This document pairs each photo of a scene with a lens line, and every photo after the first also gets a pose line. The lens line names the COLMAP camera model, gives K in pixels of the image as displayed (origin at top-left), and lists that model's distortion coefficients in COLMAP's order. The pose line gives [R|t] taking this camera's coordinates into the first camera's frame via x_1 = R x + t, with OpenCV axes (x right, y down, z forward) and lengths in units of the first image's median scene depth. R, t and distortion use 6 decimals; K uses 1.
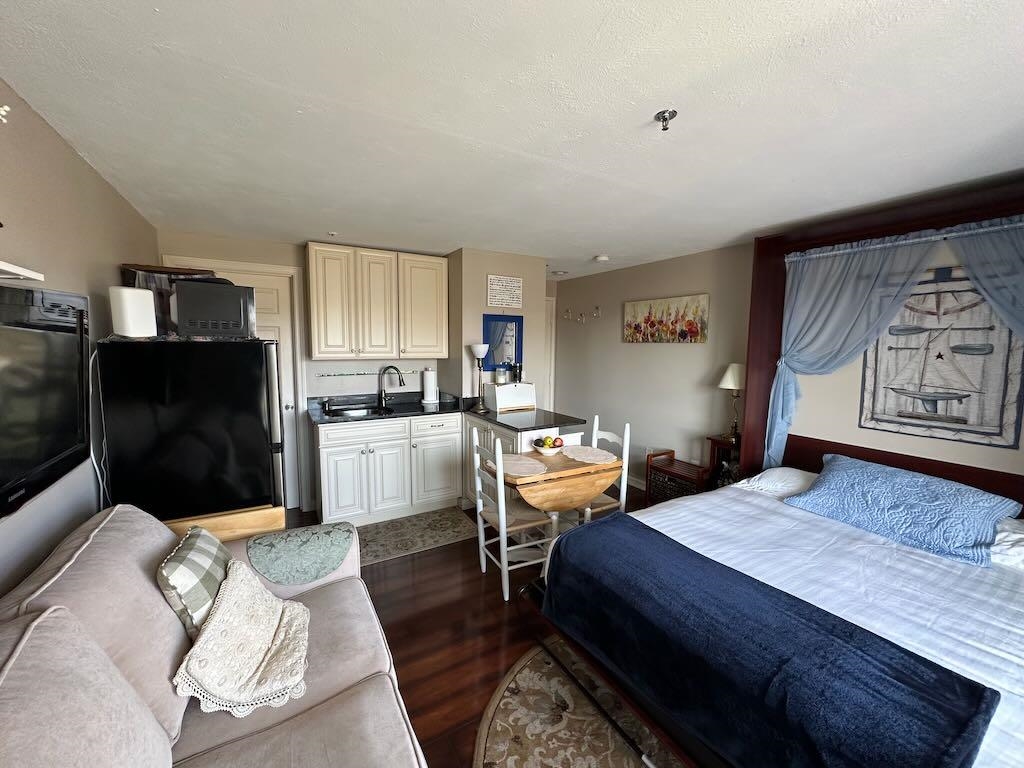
lens RADIAL K [[408.4, 0, 513.7], [0, 408.4, 384.1], [0, 0, 1]] dist [-0.008177, 0.001774]
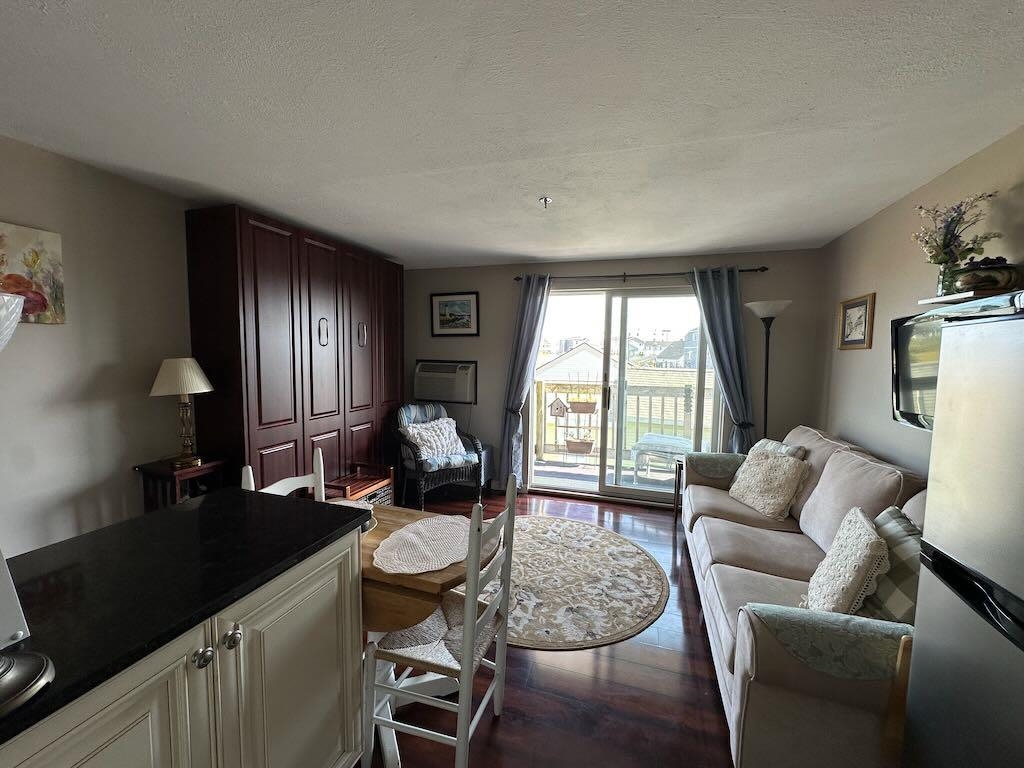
lens RADIAL K [[408.4, 0, 514.7], [0, 408.4, 383.8], [0, 0, 1]] dist [-0.008177, 0.001774]
pose [[-0.664818, -0.076523, 0.743075, -0.397982], [0.054552, 0.987110, 0.150461, -0.085643], [-0.745010, 0.140566, -0.652074, 1.091010]]
